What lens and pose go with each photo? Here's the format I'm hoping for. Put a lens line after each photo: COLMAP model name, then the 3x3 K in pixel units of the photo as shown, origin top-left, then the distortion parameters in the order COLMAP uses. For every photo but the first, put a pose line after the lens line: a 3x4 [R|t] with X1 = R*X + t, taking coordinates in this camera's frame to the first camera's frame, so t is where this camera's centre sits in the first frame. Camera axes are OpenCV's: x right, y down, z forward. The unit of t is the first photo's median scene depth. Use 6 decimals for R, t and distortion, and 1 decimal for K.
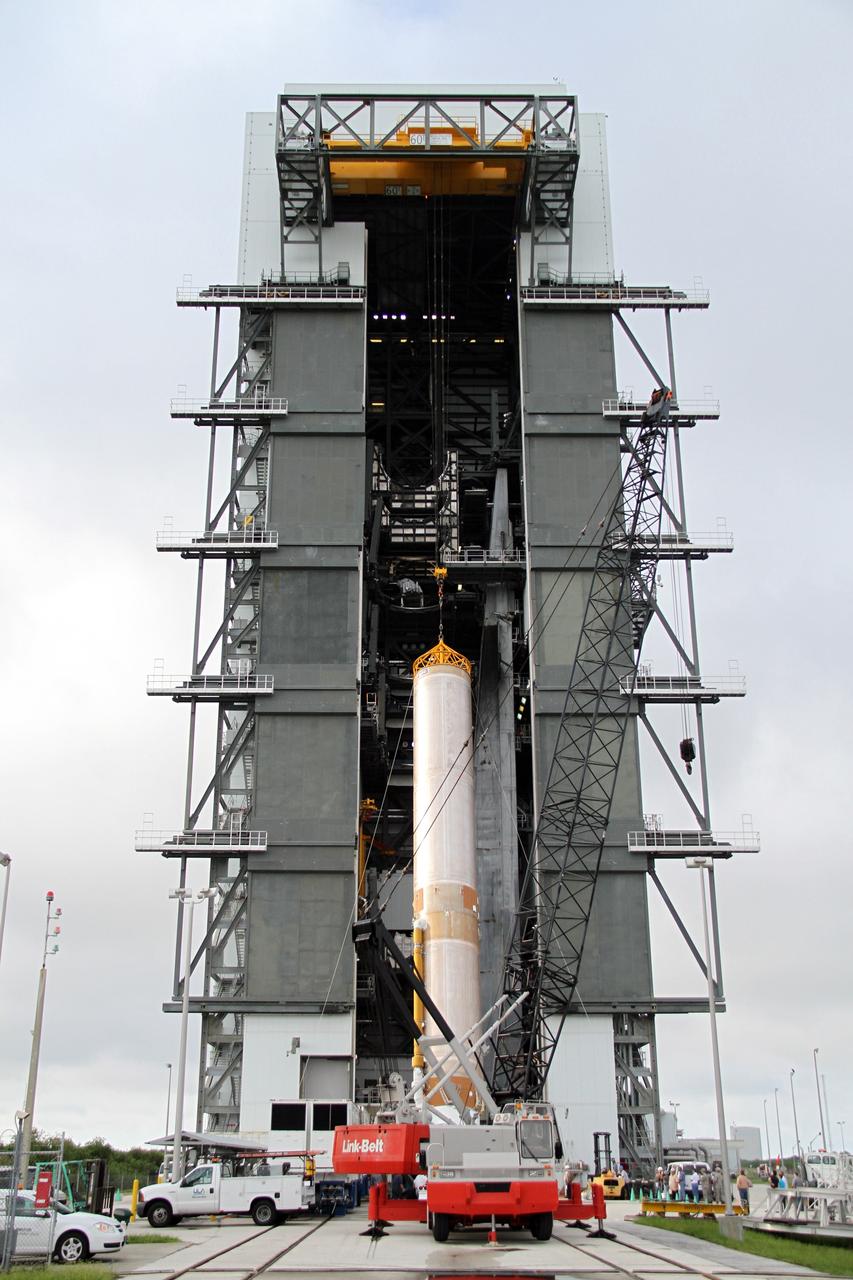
lens RADIAL K [[1371.5, 0, 426.5], [0, 1371.5, 640.0], [0, 0, 1]] dist [-0.014178, 0.005899]
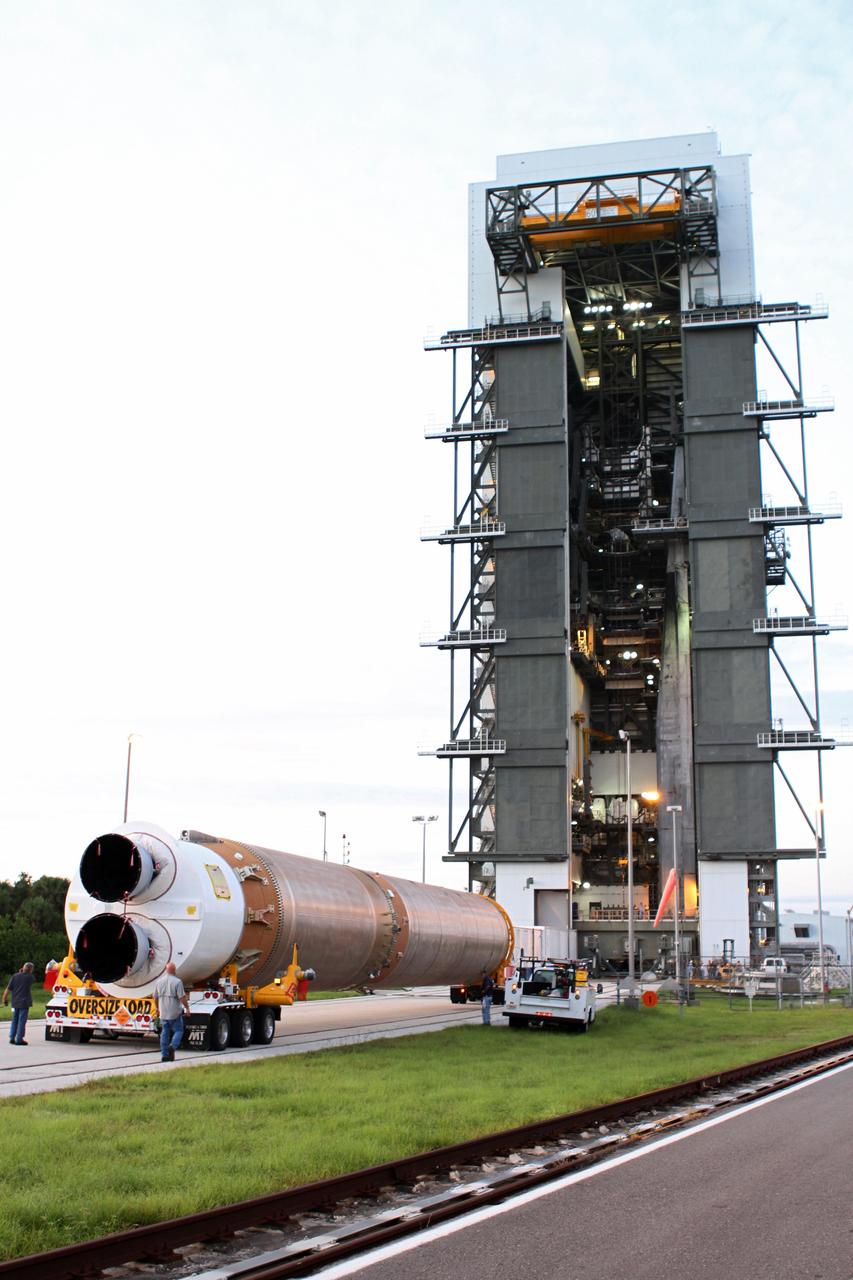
lens RADIAL K [[1438.4, 0, 484.7], [0, 1438.4, 635.7], [0, 0, 1]] dist [-0.006305, -0.002620]
pose [[0.978431, -0.039405, -0.202780, 0.157214], [0.068214, 0.988205, 0.137108, -0.160858], [0.194985, -0.147983, 0.969578, -0.418890]]
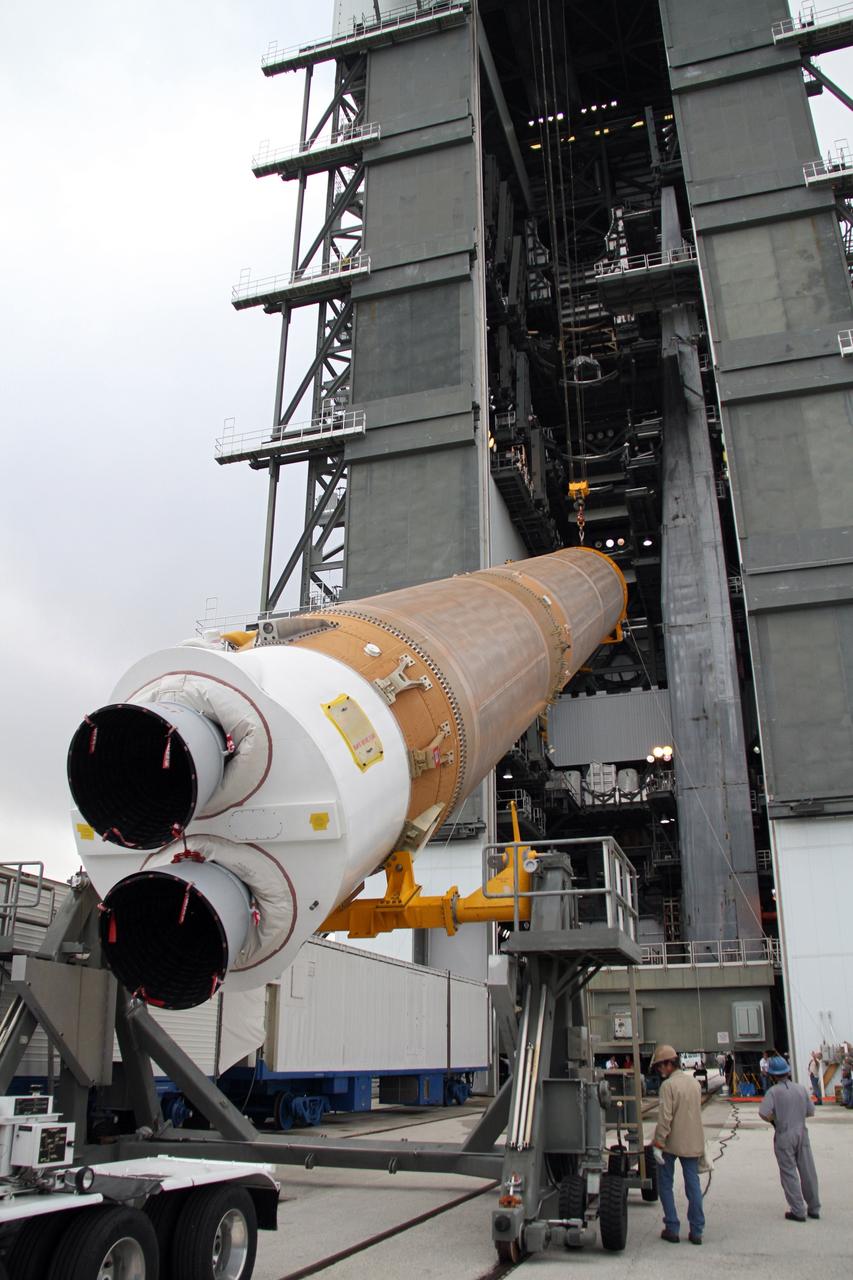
lens RADIAL K [[1044.8, 0, 426.5], [0, 1044.8, 640.0], [0, 0, 1]] dist [-0.180619, 0.131099]
pose [[0.949801, -0.110091, -0.292845, 0.070390], [0.102278, 0.993873, -0.041909, 0.166657], [0.295665, 0.009854, 0.955241, 0.427386]]
